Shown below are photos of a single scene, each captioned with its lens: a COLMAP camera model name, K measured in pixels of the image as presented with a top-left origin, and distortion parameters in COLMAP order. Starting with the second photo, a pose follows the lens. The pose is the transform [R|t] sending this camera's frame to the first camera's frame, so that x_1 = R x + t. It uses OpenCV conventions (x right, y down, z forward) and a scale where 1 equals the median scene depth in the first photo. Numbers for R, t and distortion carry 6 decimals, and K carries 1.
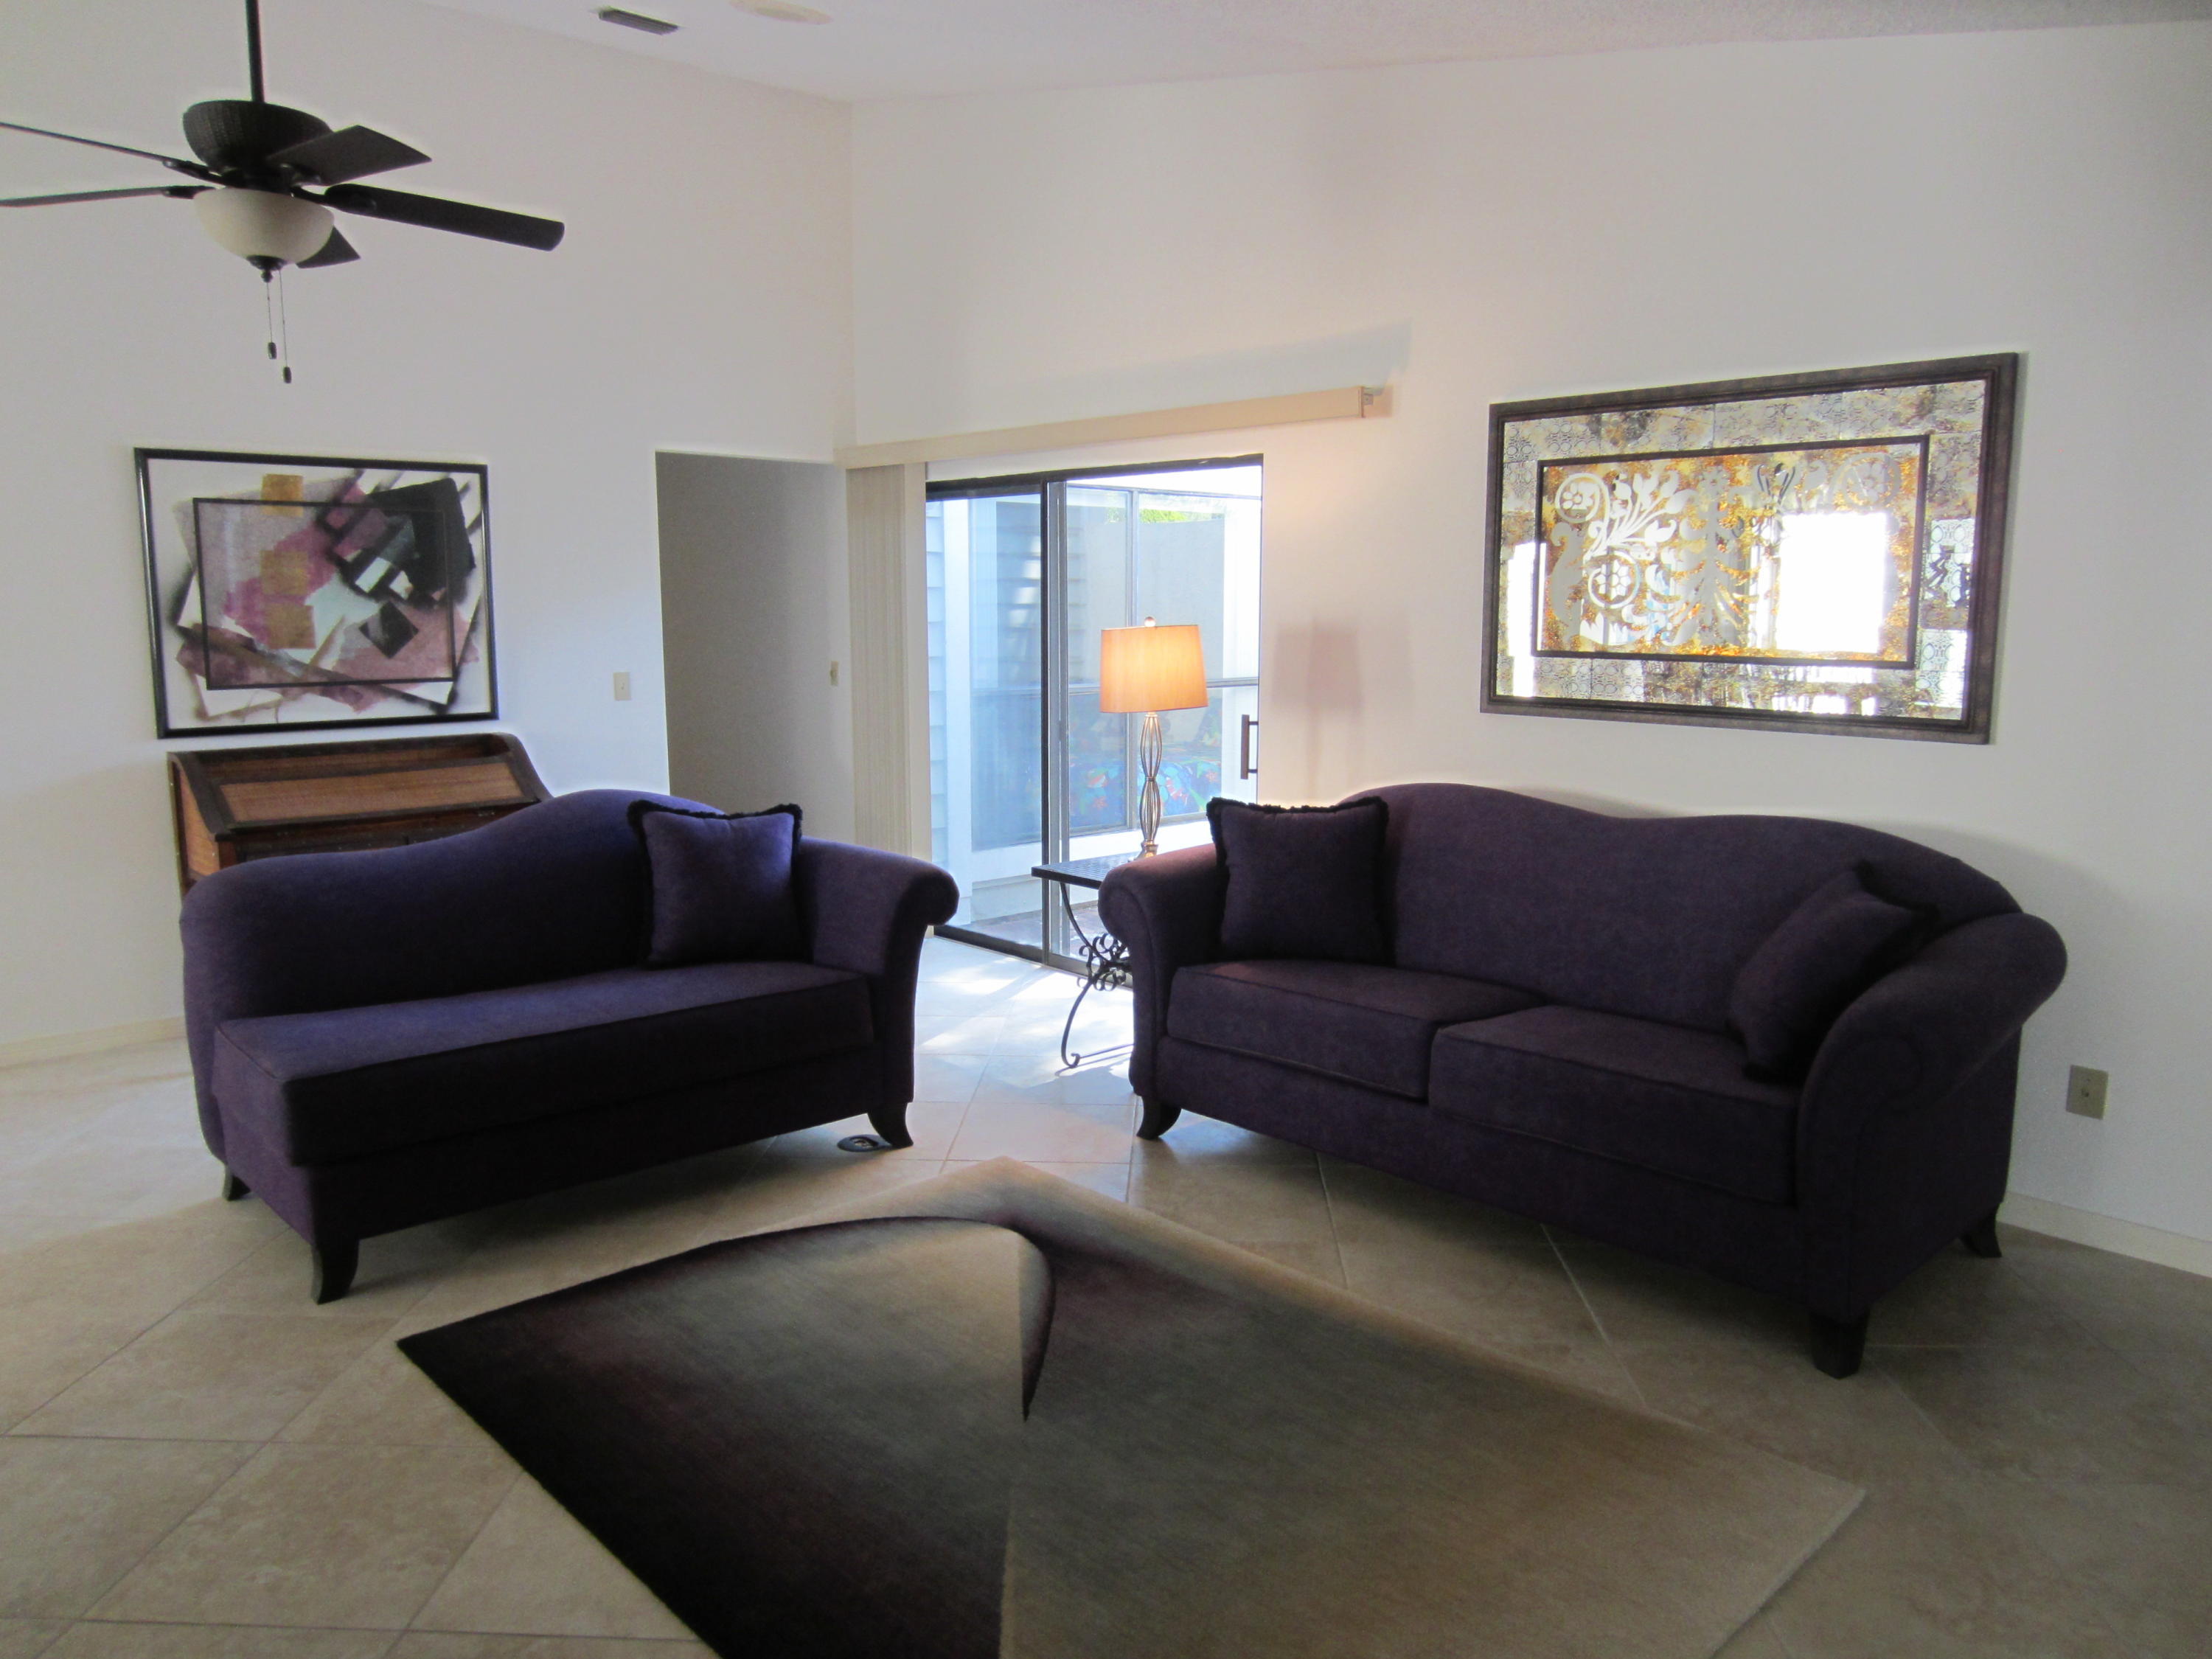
lens RADIAL K [[1580.1, 0, 1122.8], [0, 1580.1, 833.3], [0, 0, 1]] dist [-0.001384, -0.000240]
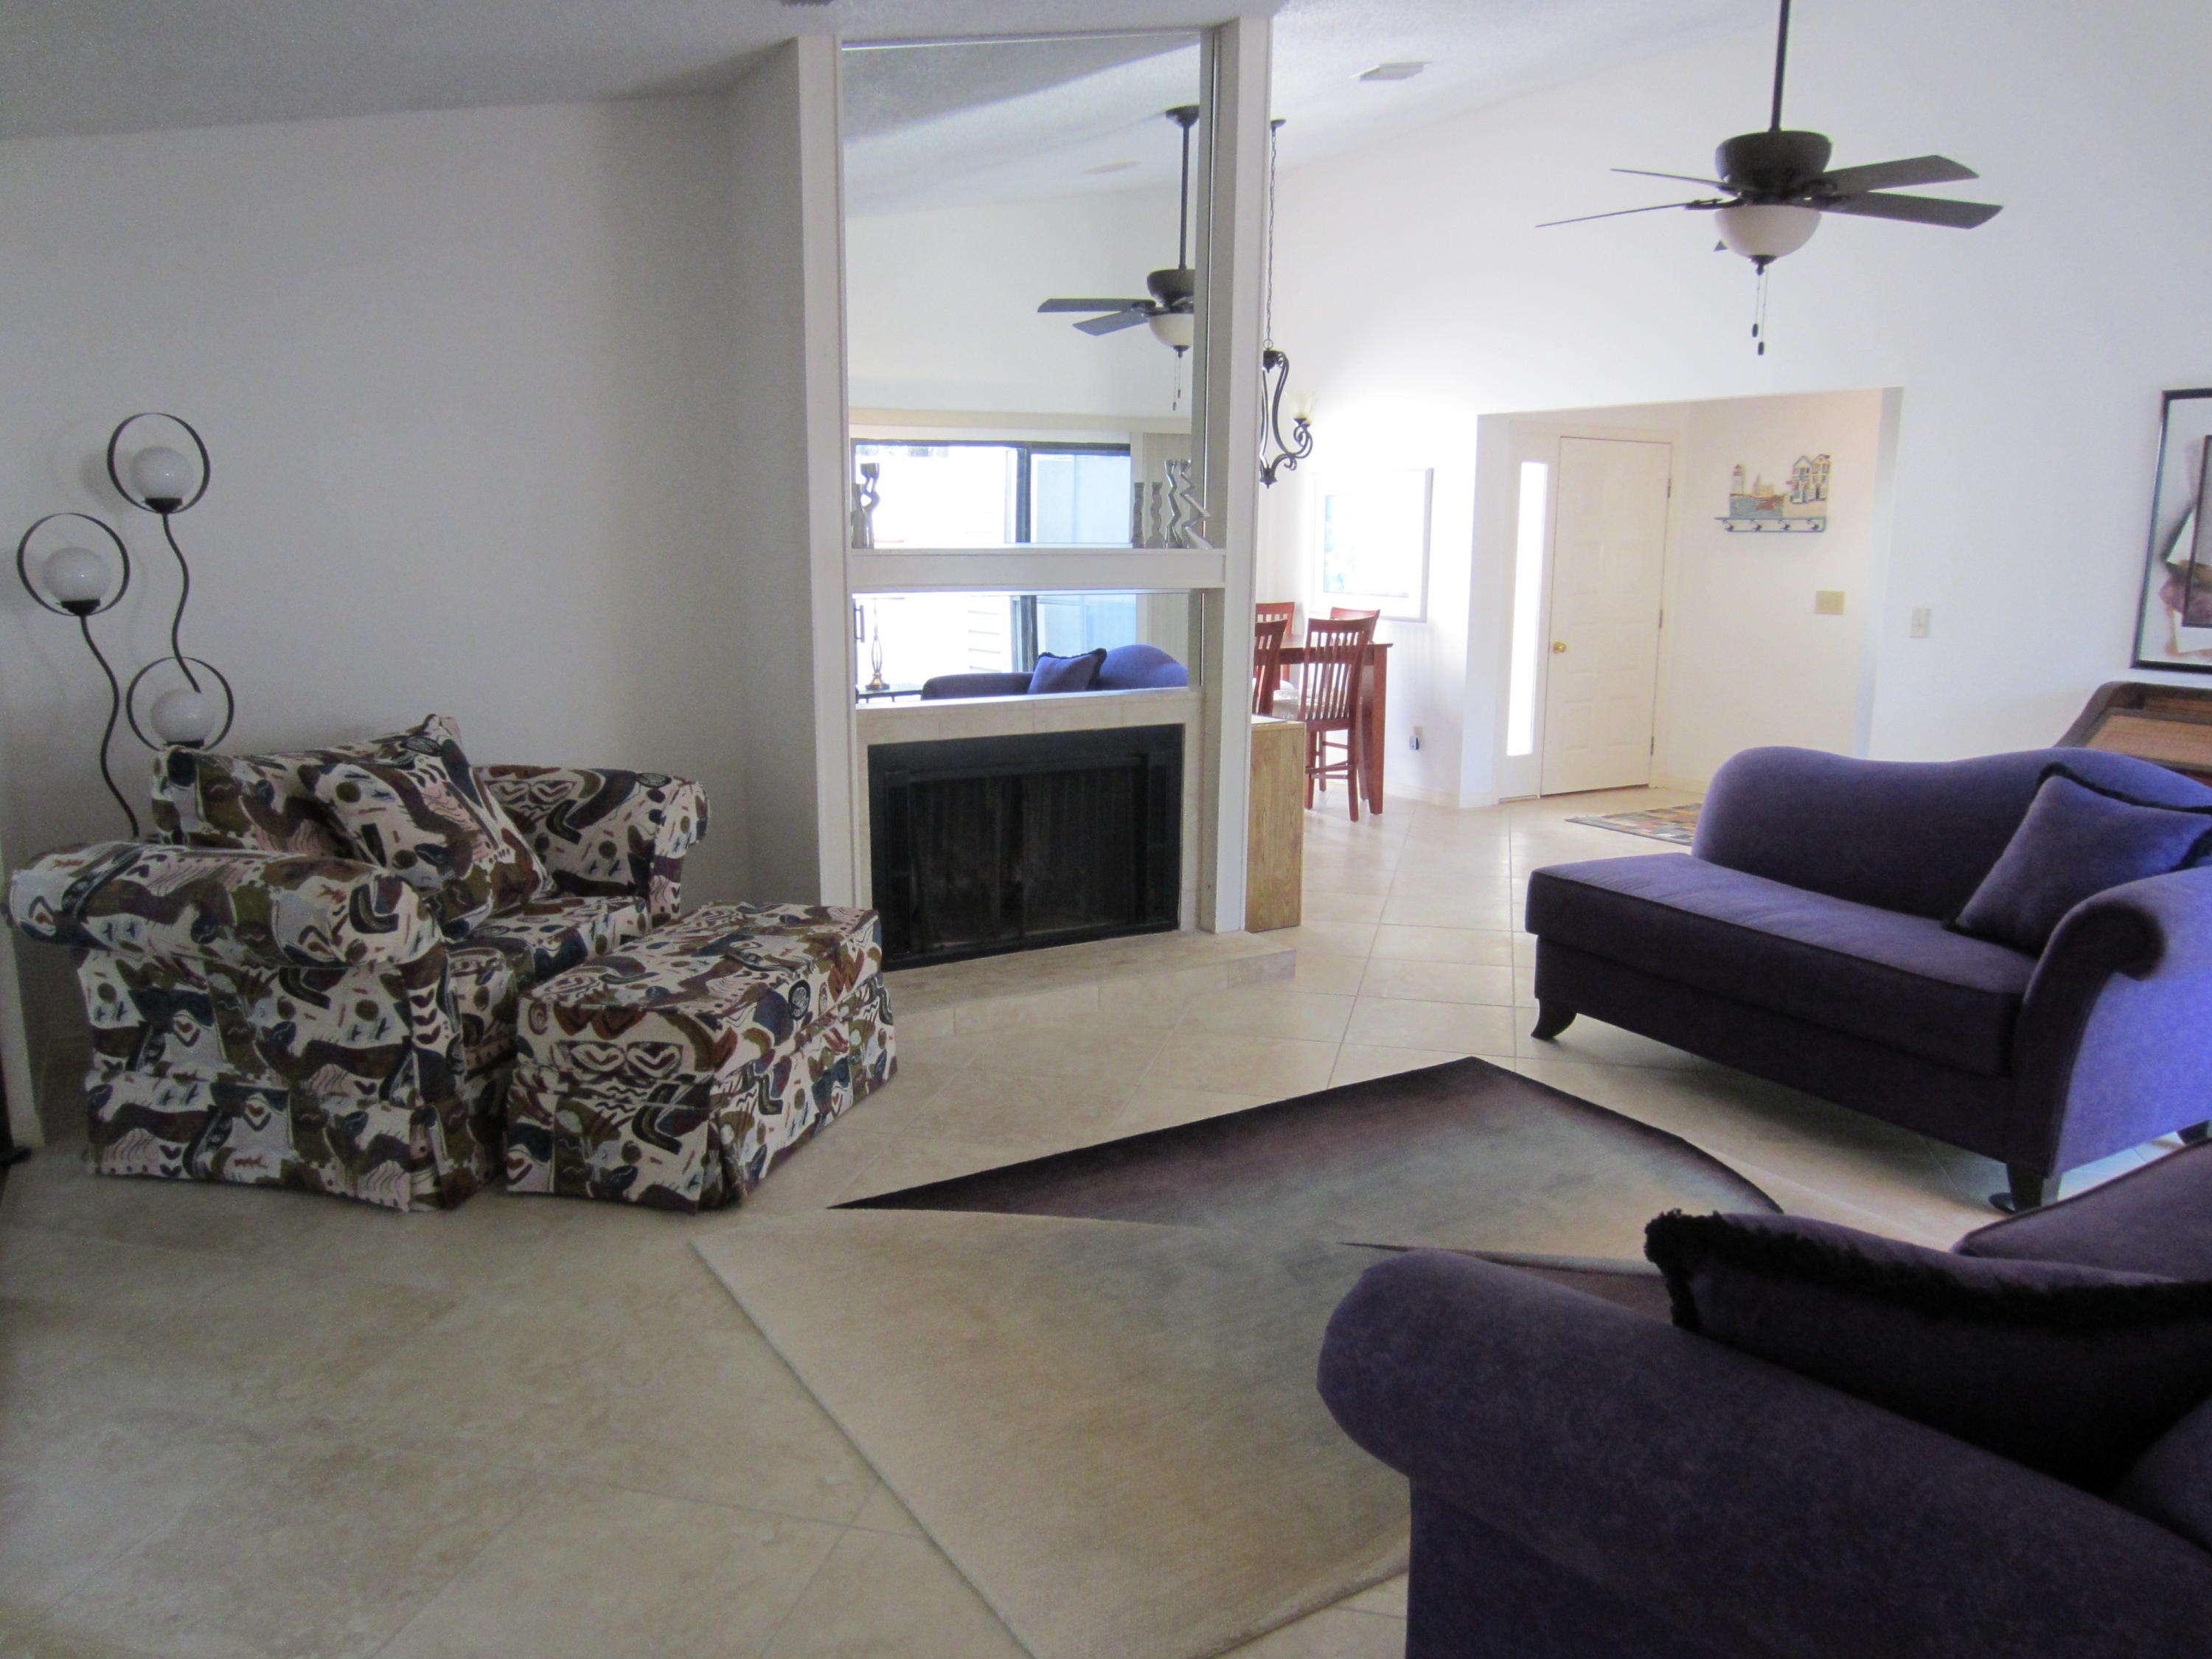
lens RADIAL K [[1580.1, 0, 1122.8], [0, 1580.1, 833.3], [0, 0, 1]] dist [-0.001384, -0.000240]
pose [[-0.208768, 0.182807, -0.960727, 0.573198], [-0.152291, 0.964313, 0.216583, -0.080172], [0.966035, 0.191526, -0.173478, 0.555953]]
